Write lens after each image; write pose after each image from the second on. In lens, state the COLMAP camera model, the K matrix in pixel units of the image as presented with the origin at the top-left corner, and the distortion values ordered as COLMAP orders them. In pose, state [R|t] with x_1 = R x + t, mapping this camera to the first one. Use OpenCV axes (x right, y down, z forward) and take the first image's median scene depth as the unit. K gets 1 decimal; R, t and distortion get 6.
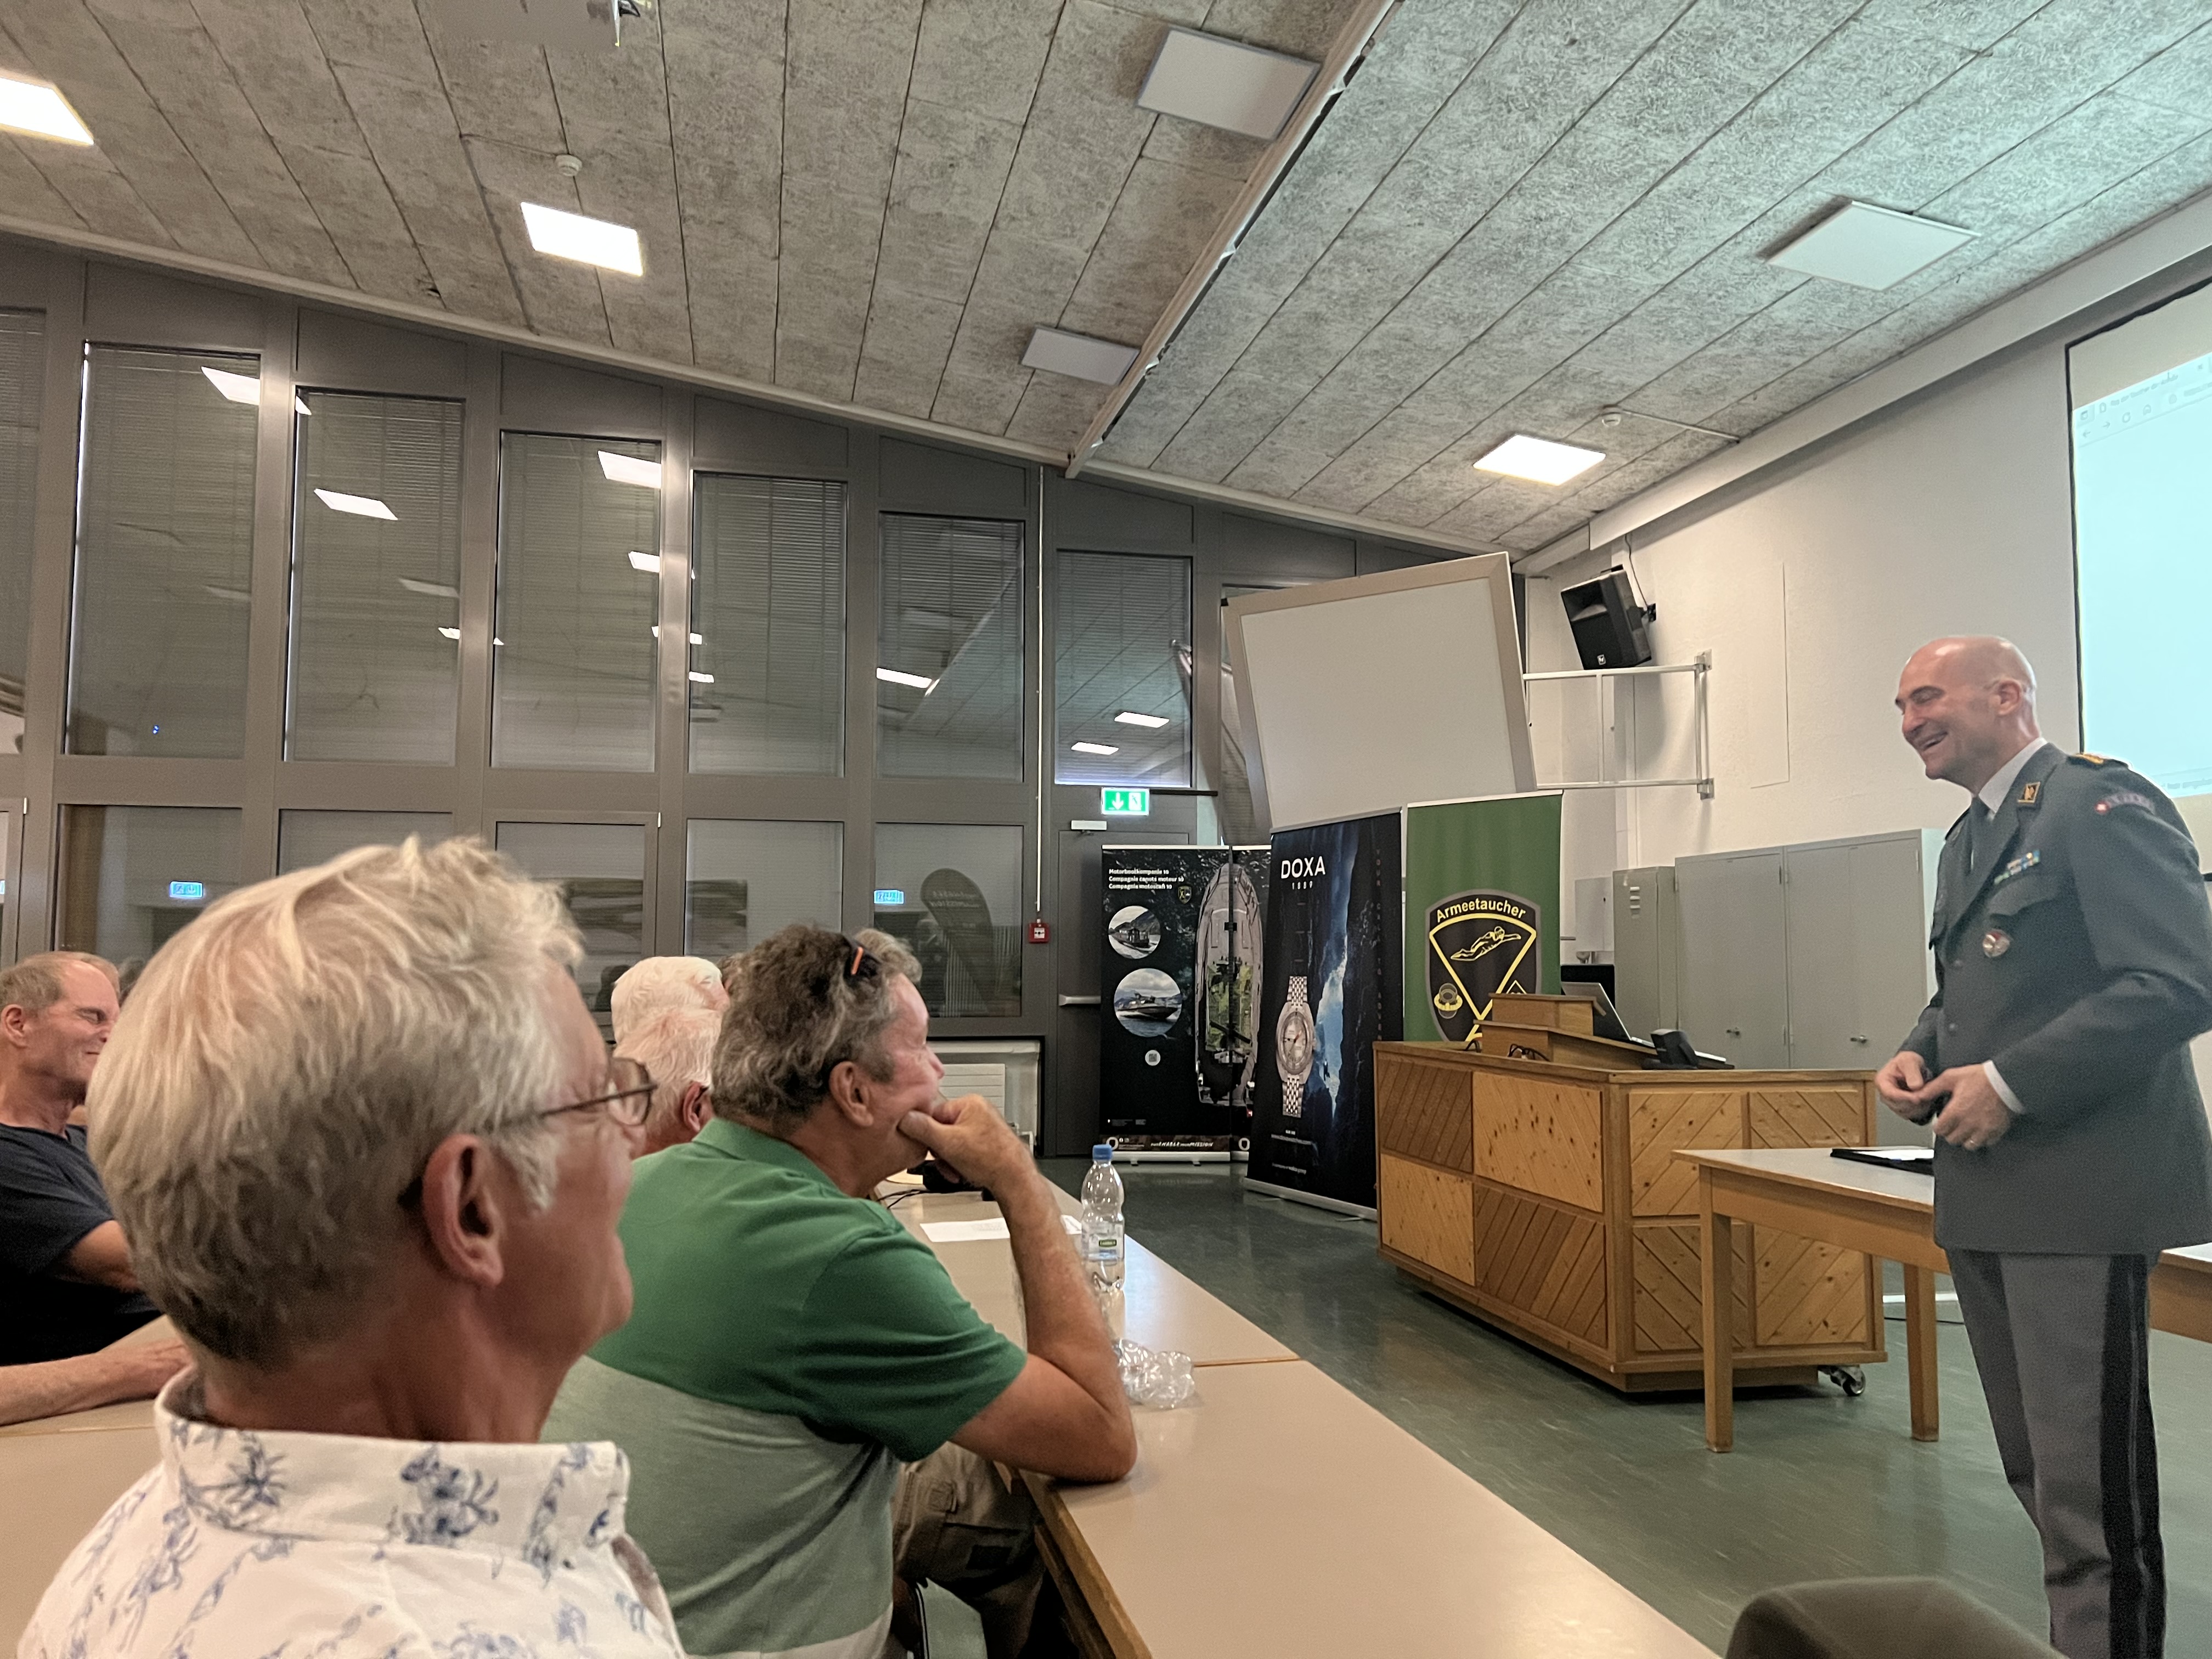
lens RADIAL K [[1654.9, 0, 1112.8], [0, 1654.9, 837.3], [0, 0, 1]] dist [0.052100, -0.059259]
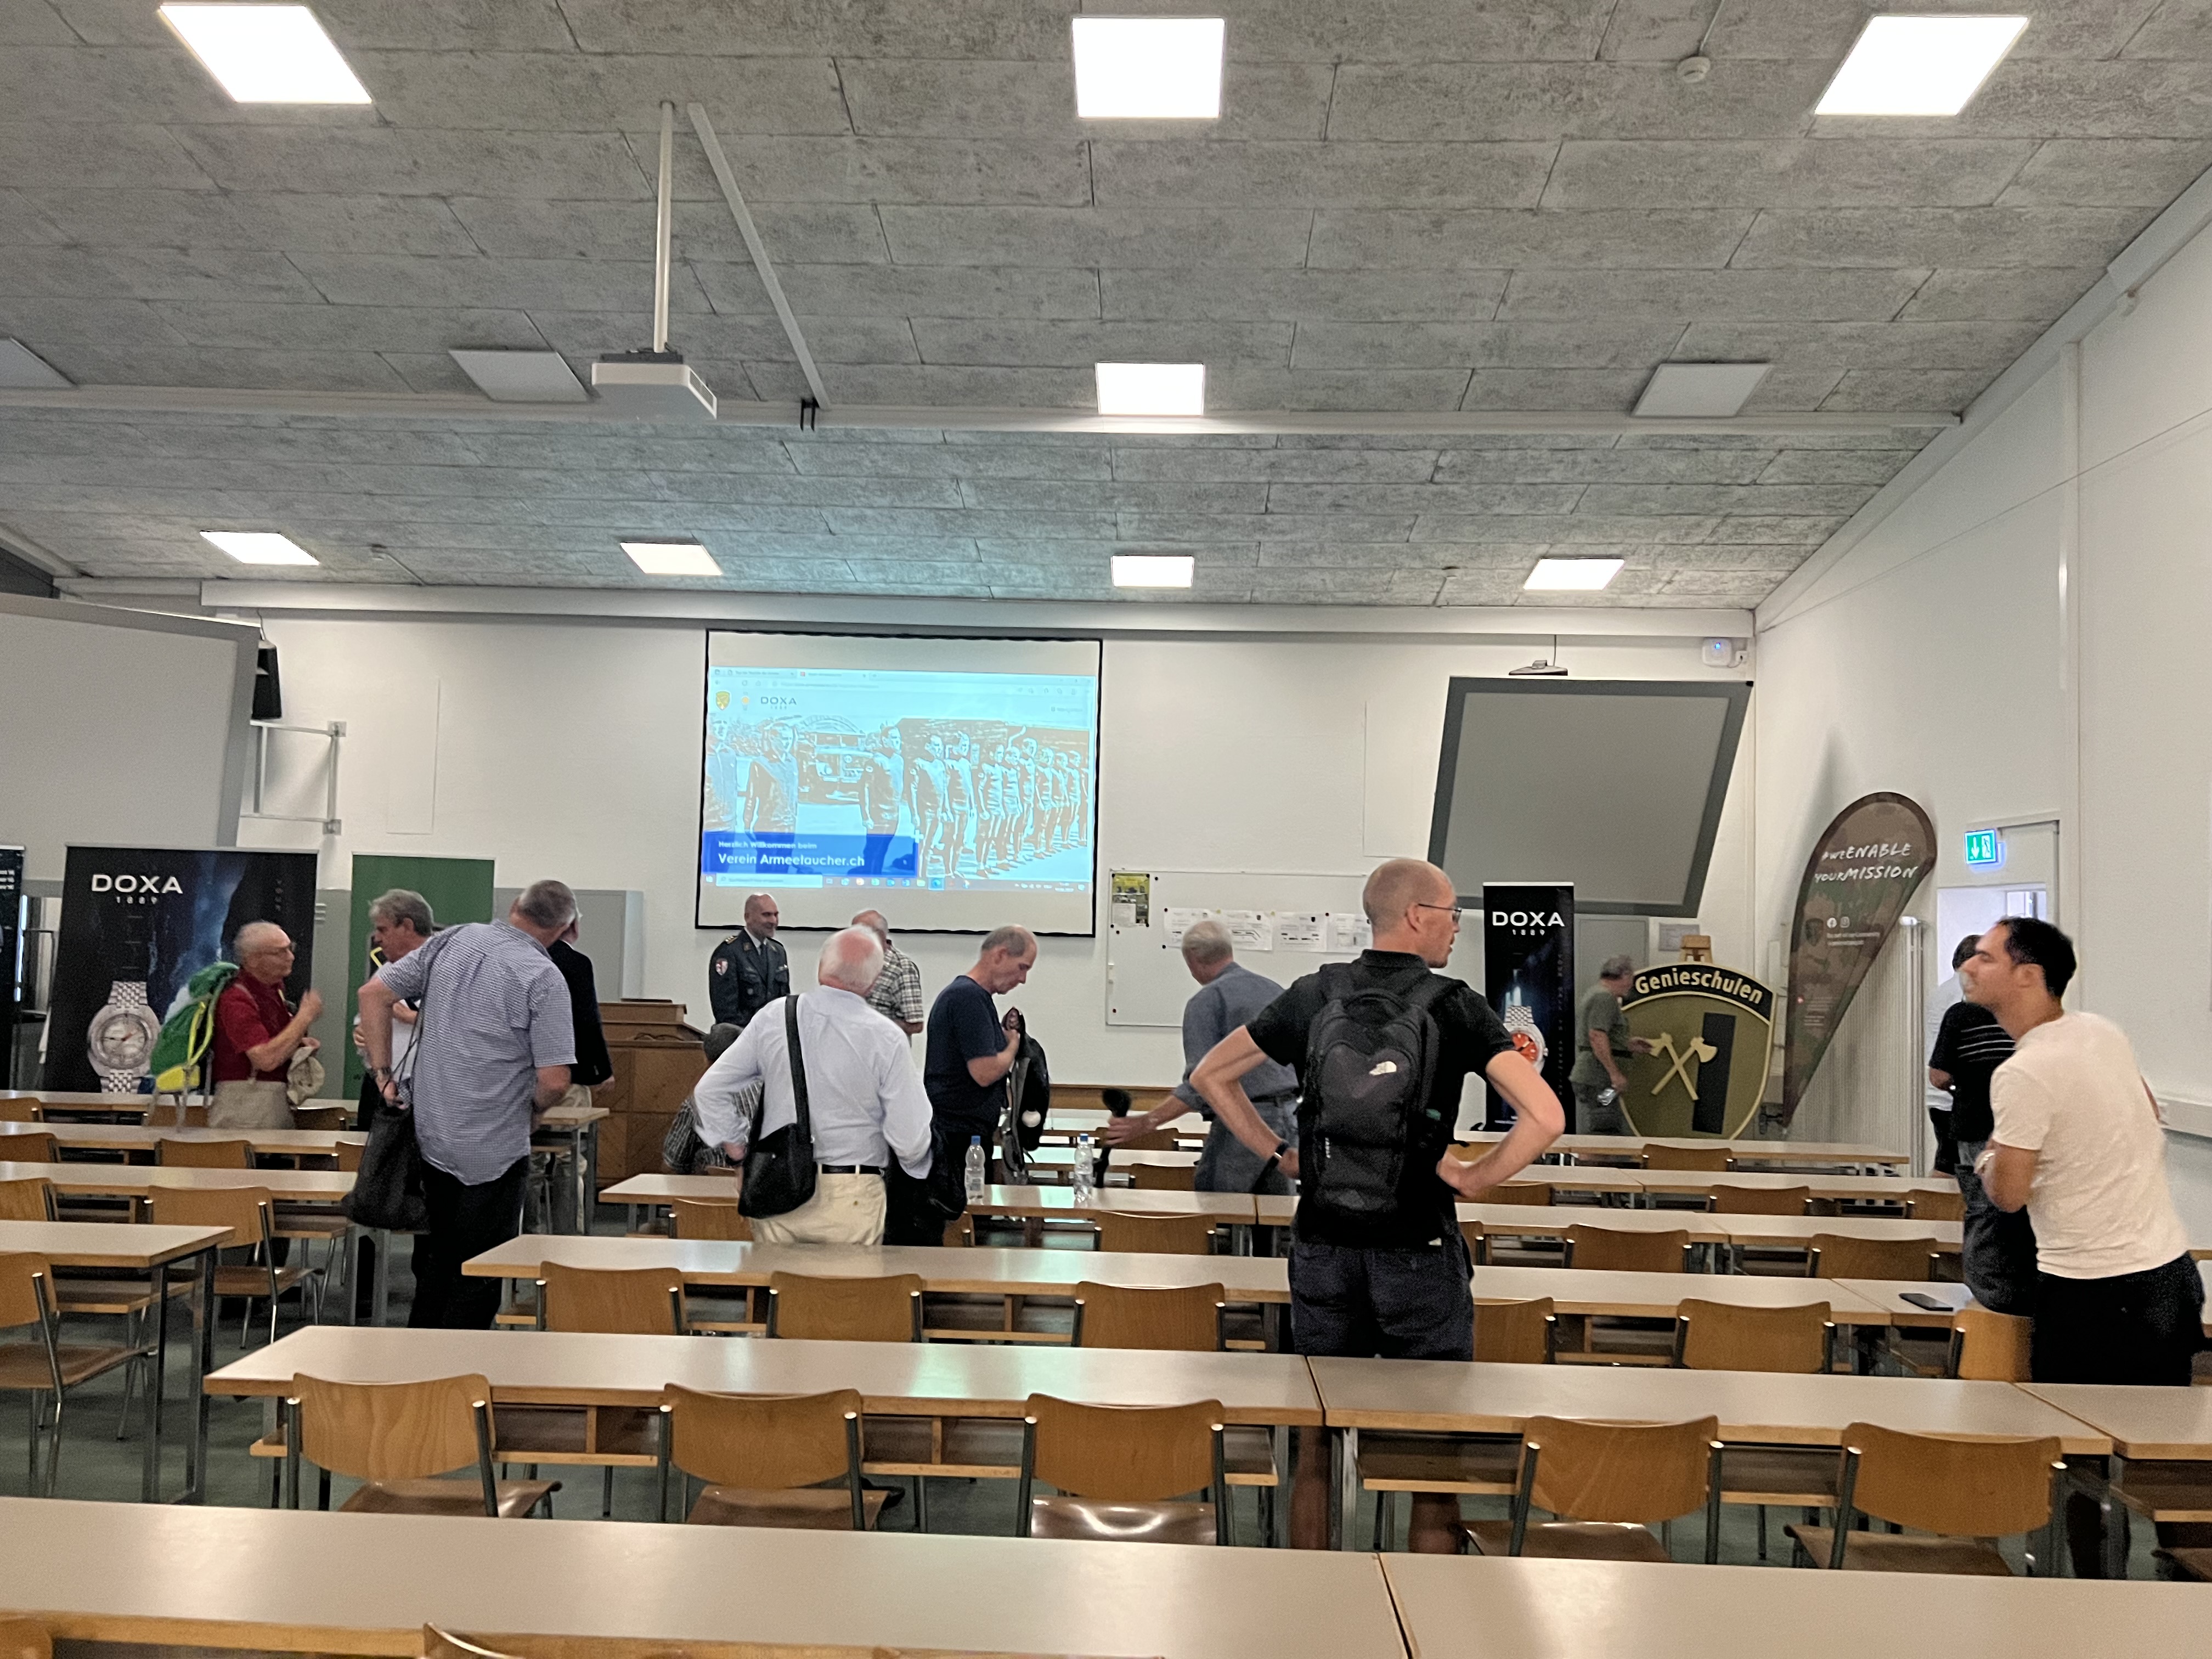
lens RADIAL K [[1654.9, 0, 1110.4], [0, 1654.9, 835.4], [0, 0, 1]] dist [0.052100, -0.059259]
pose [[0.241170, 0.055552, 0.968892, -0.874247], [-0.099747, 0.994492, -0.032192, -0.046303], [-0.965343, -0.088881, 0.245383, 0.094001]]
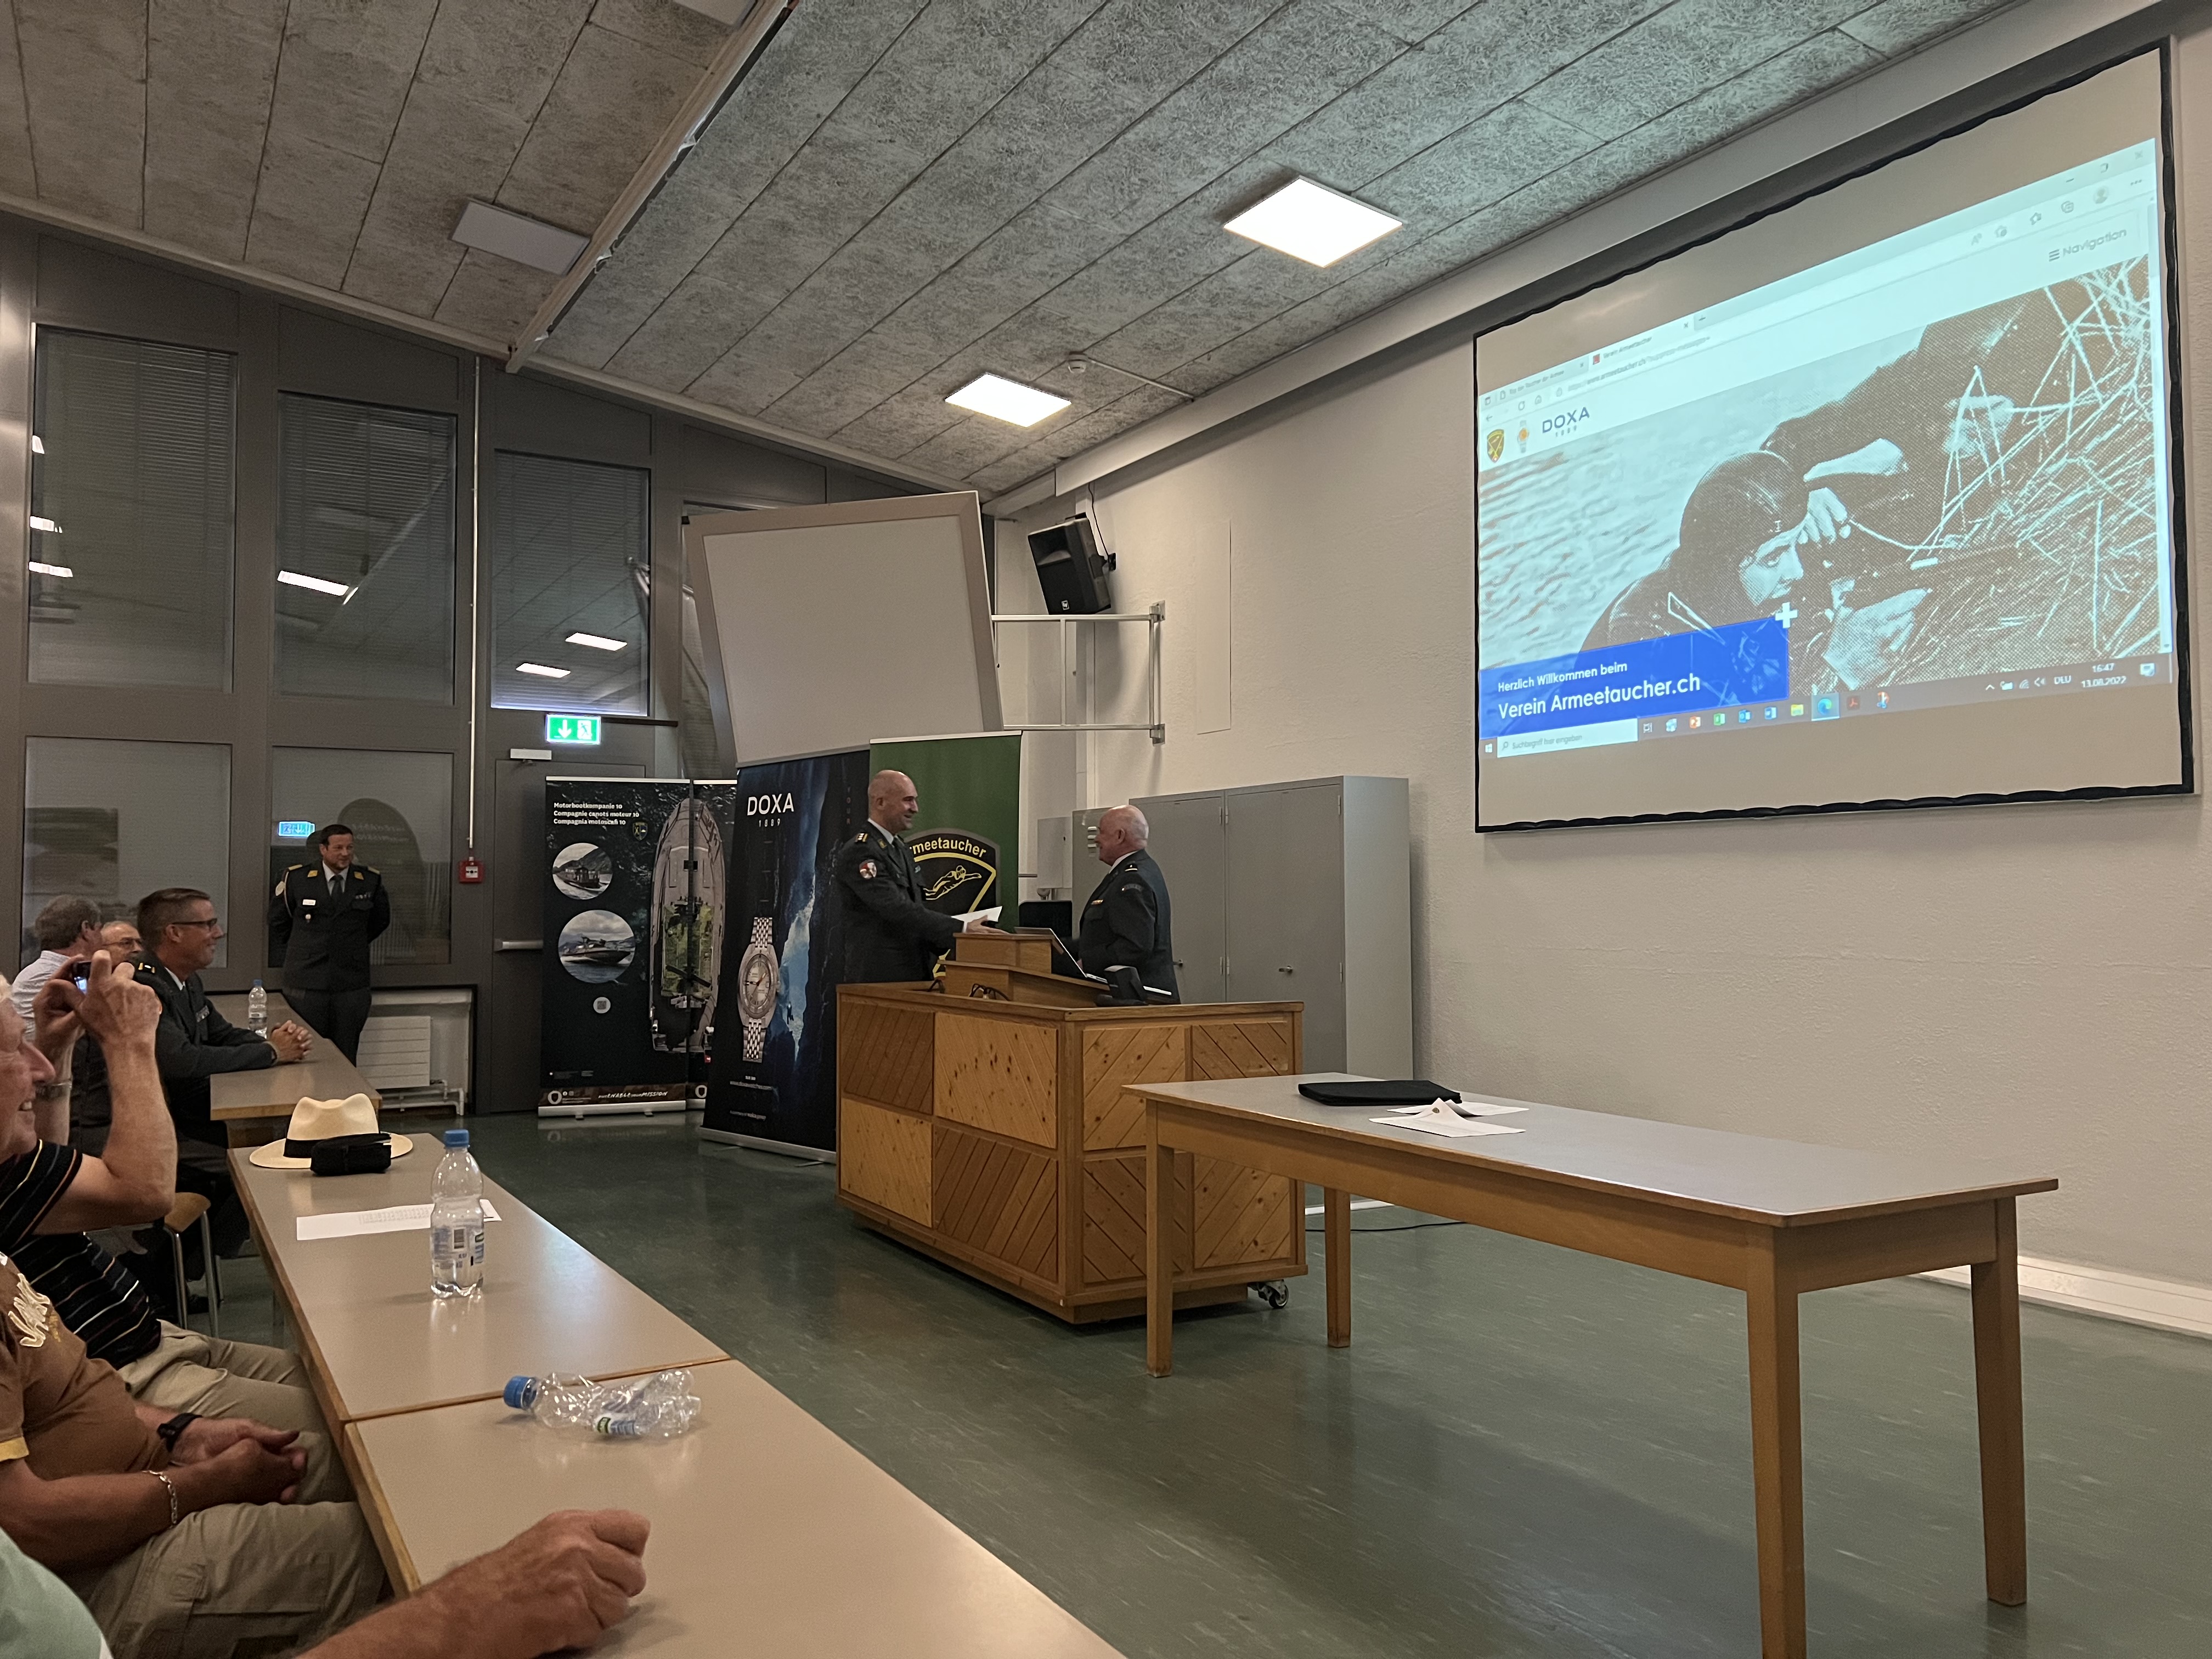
lens RADIAL K [[1654.9, 0, 1106.4], [0, 1654.9, 830.3], [0, 0, 1]] dist [0.052100, -0.059259]
pose [[0.951492, 0.006989, 0.307595, 0.006726], [-0.017598, 0.999342, 0.031729, -0.000590], [-0.307171, -0.035603, 0.950988, 0.022274]]
